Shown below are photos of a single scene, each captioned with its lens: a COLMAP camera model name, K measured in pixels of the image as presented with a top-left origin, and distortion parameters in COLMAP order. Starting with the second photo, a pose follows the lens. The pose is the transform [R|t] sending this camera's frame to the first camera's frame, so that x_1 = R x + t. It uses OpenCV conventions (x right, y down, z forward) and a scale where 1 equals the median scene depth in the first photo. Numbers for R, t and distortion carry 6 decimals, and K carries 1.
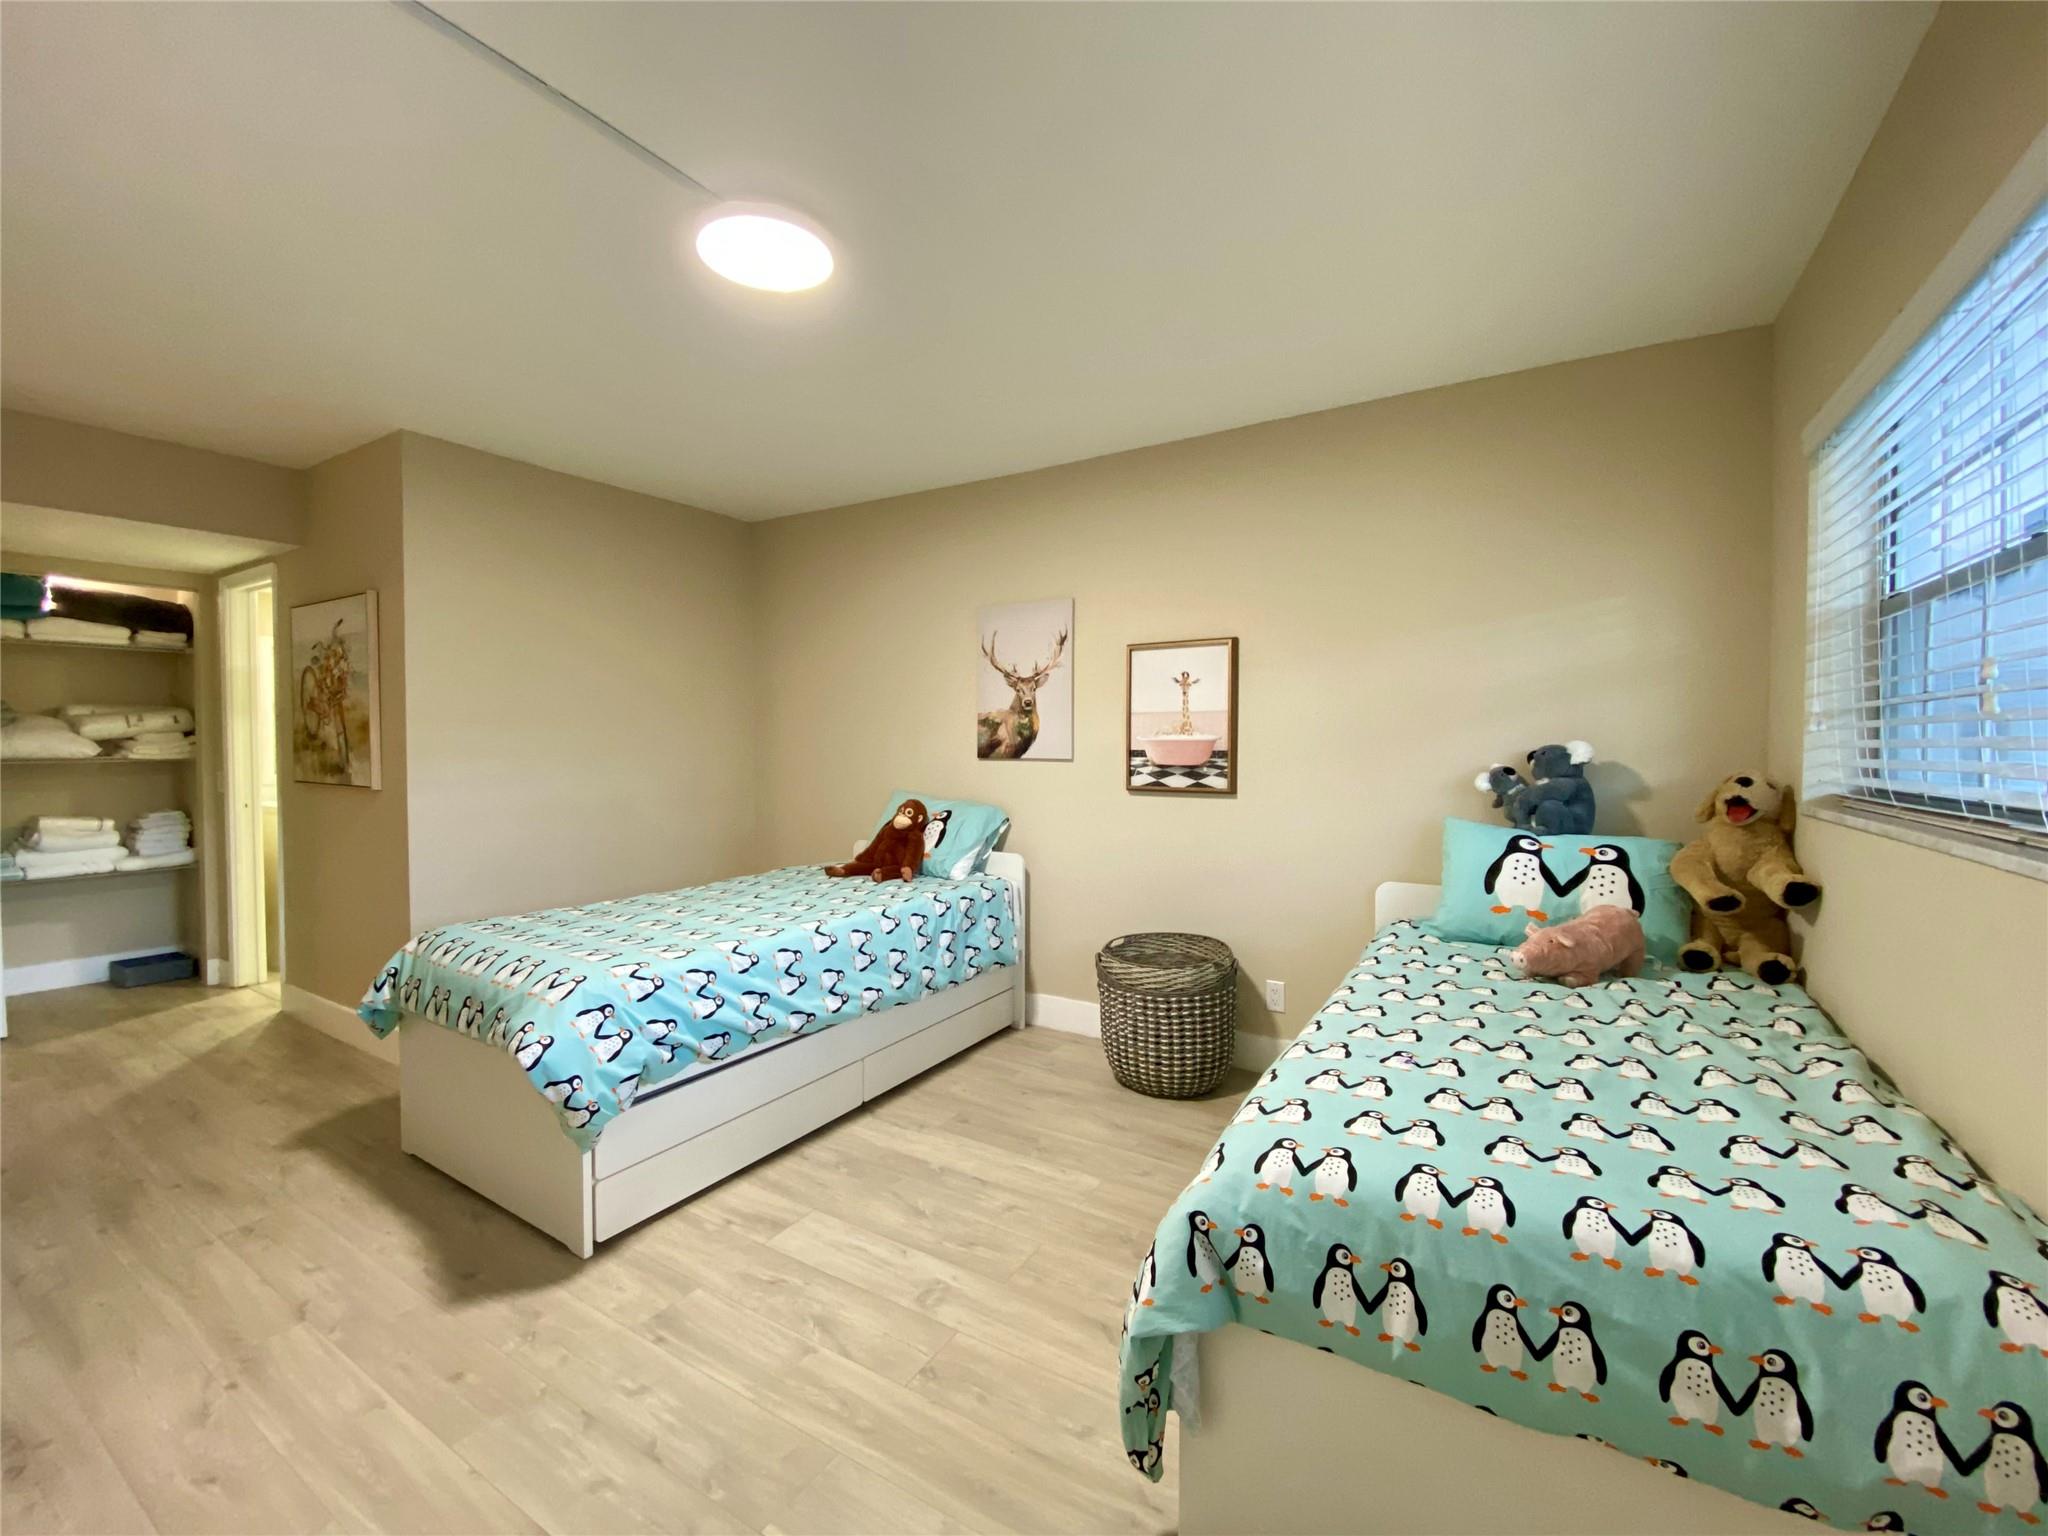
lens RADIAL K [[831.4, 0, 1028.3], [0, 831.4, 742.6], [0, 0, 1]] dist [0.019903, -0.018558]
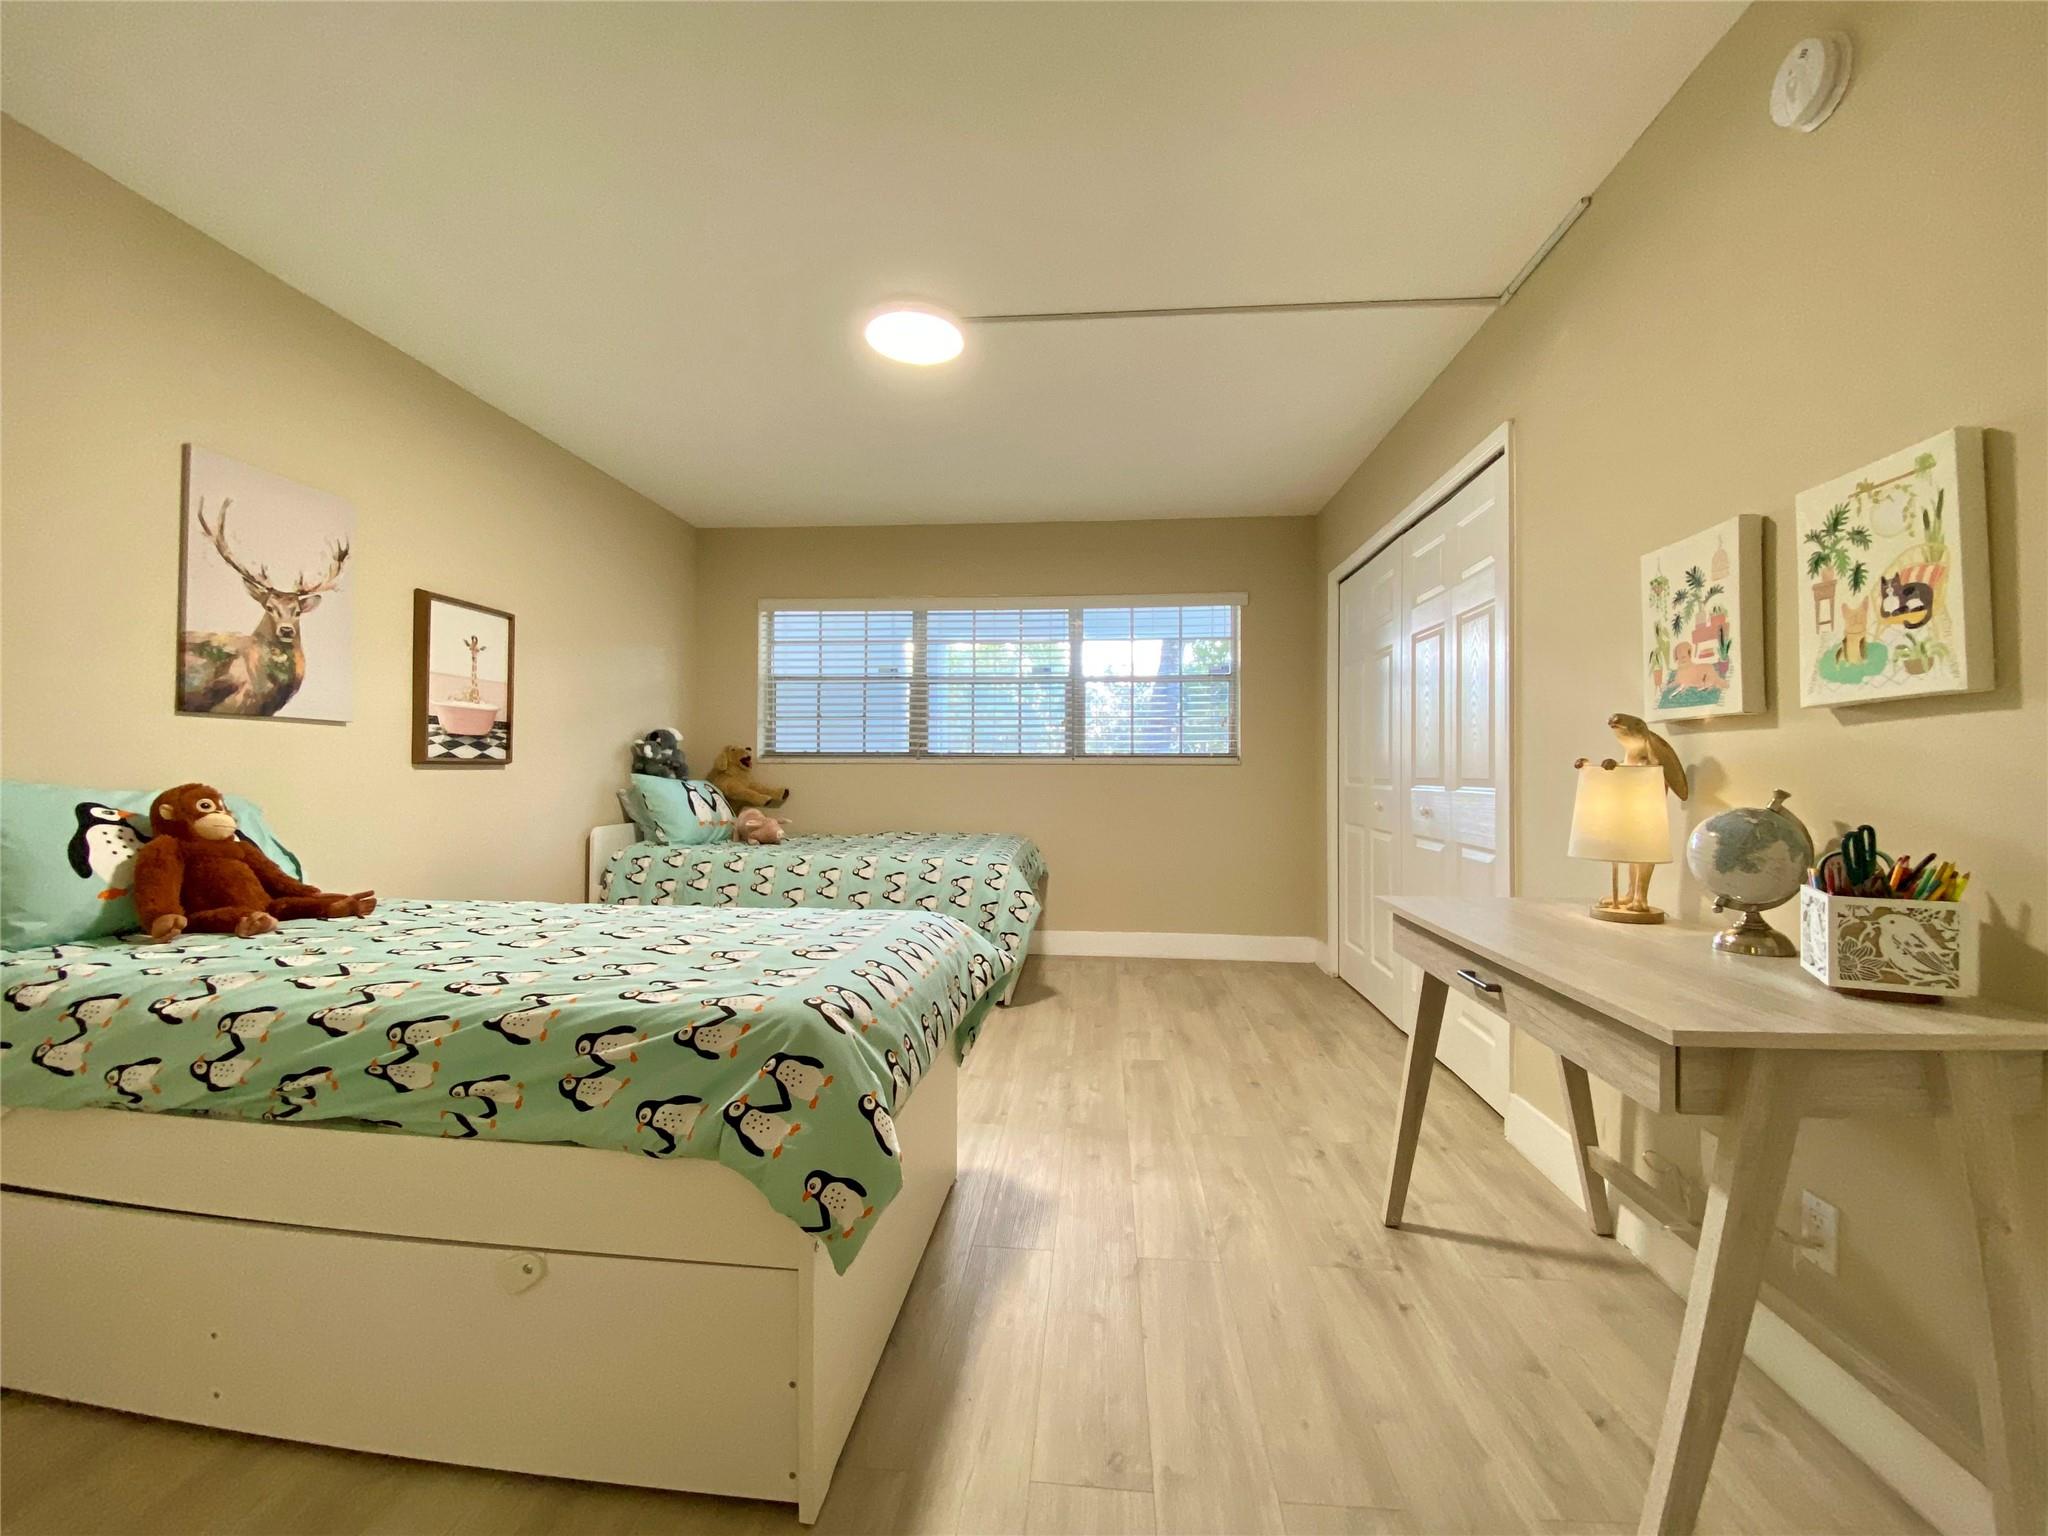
lens RADIAL K [[831.4, 0, 1032.8], [0, 831.4, 756.9], [0, 0, 1]] dist [0.019903, -0.018558]
pose [[-0.448733, 0.014963, 0.893541, -0.863863], [-0.001040, 0.999850, -0.017265, 0.062093], [-0.893665, -0.008676, -0.448650, 0.790104]]
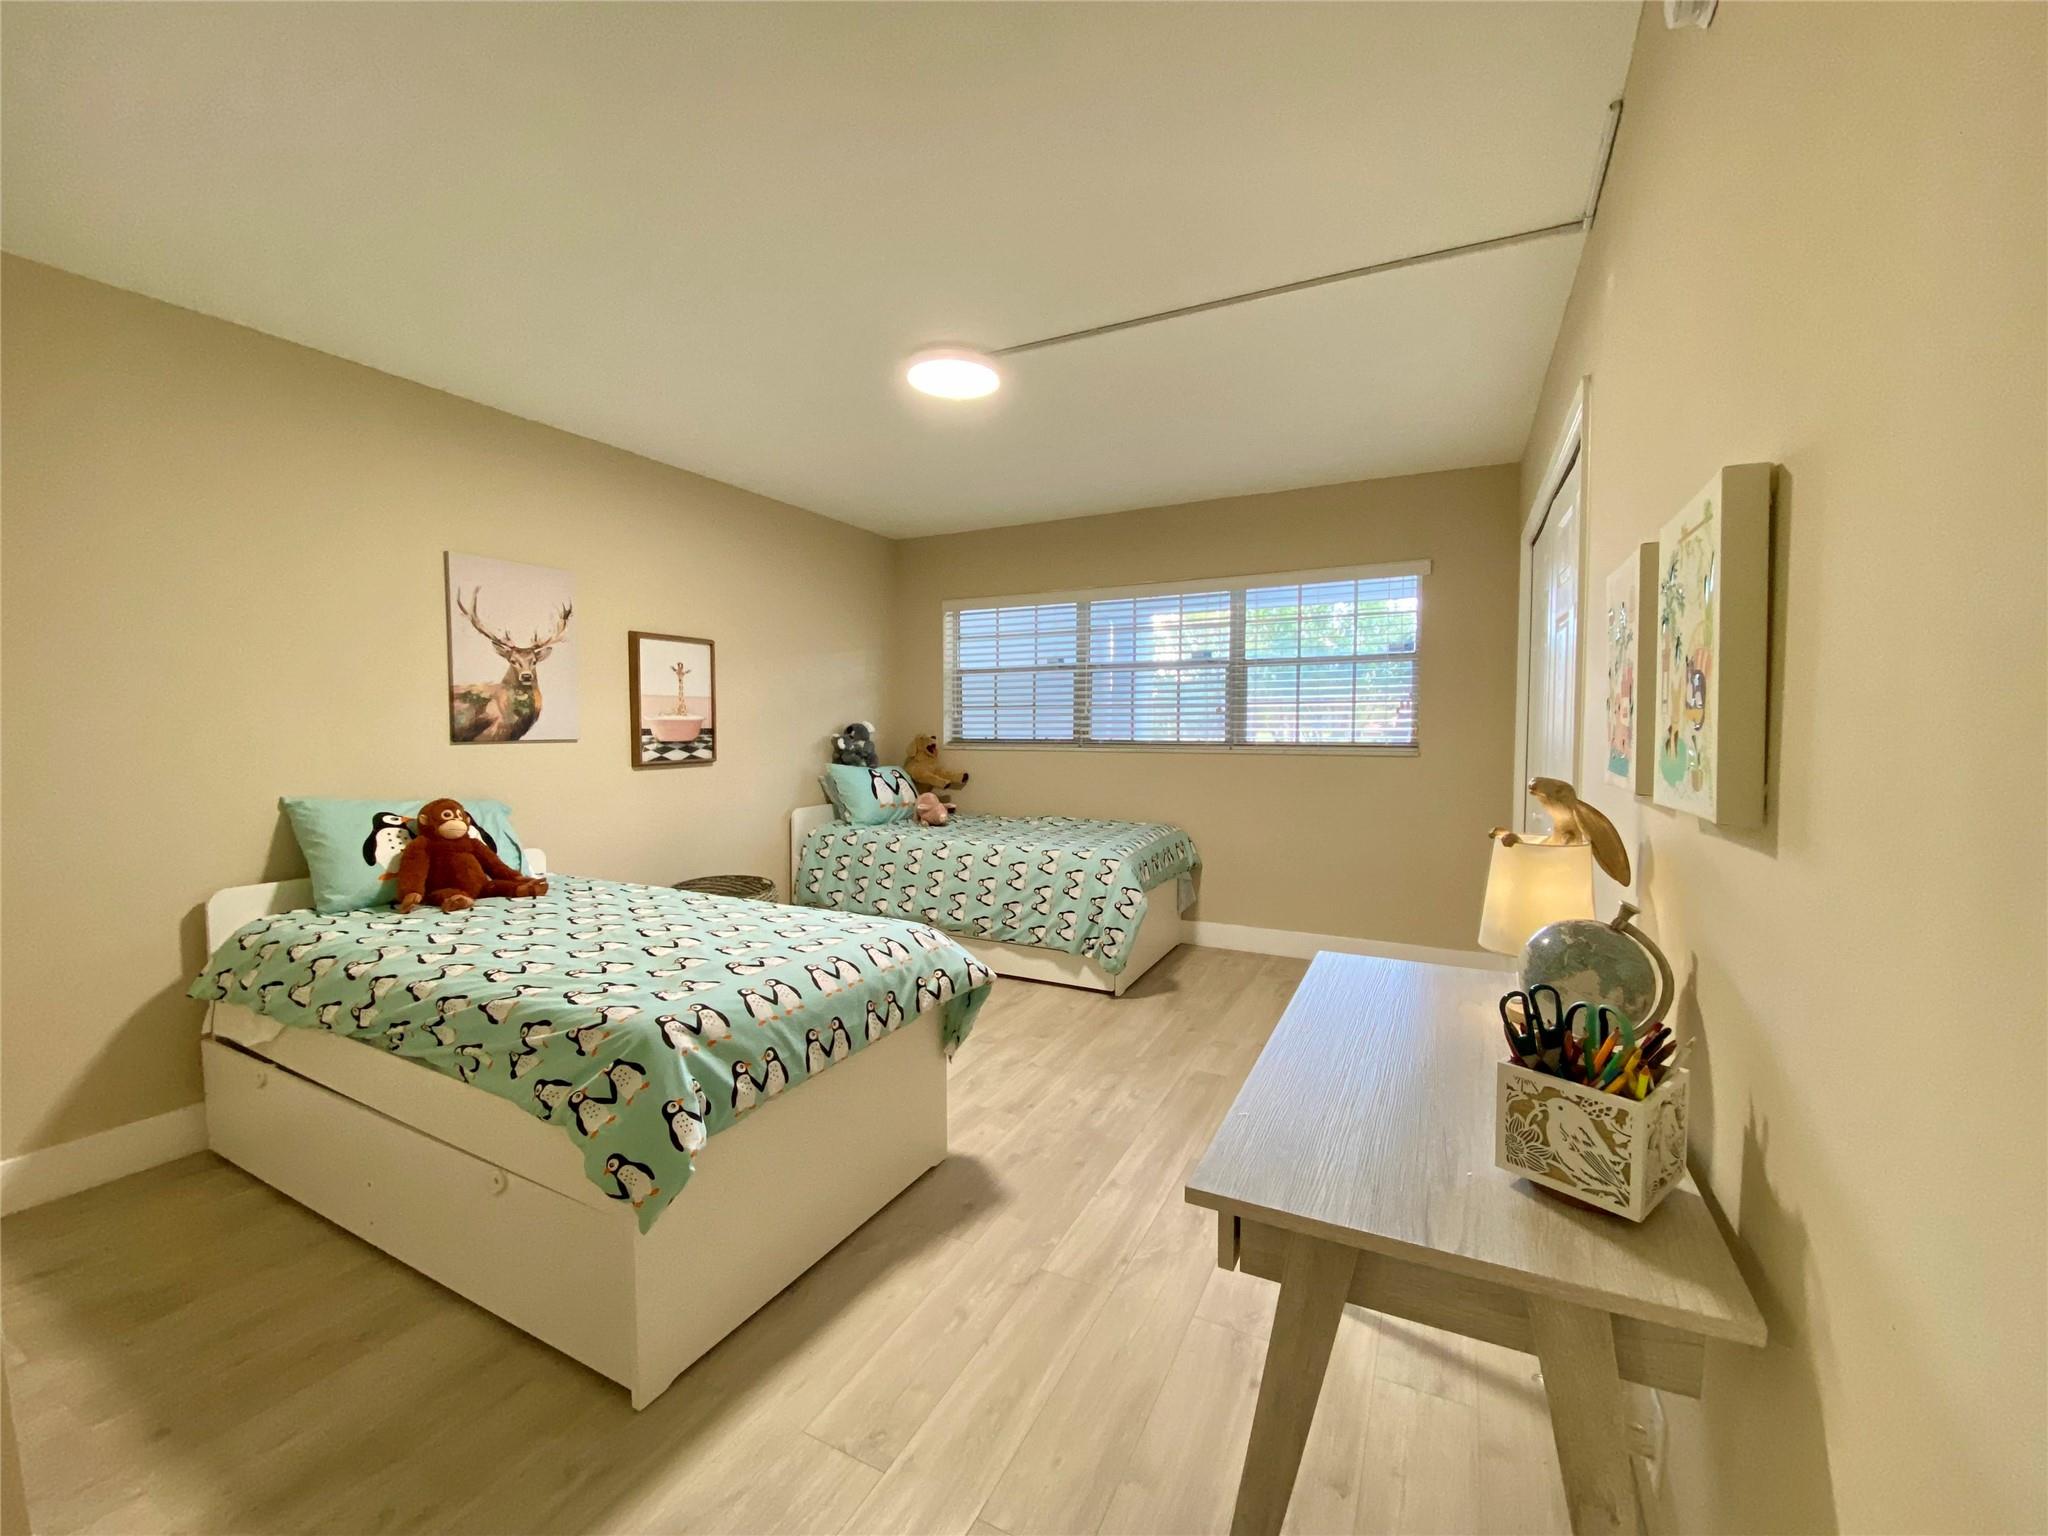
lens RADIAL K [[831.4, 0, 1035.5], [0, 831.4, 759.3], [0, 0, 1]] dist [0.019903, -0.018558]
pose [[-0.089025, -0.043844, 0.995064, -0.961600], [0.003571, 0.999010, 0.044337, 0.001848], [-0.996023, 0.007501, -0.088780, 0.553459]]
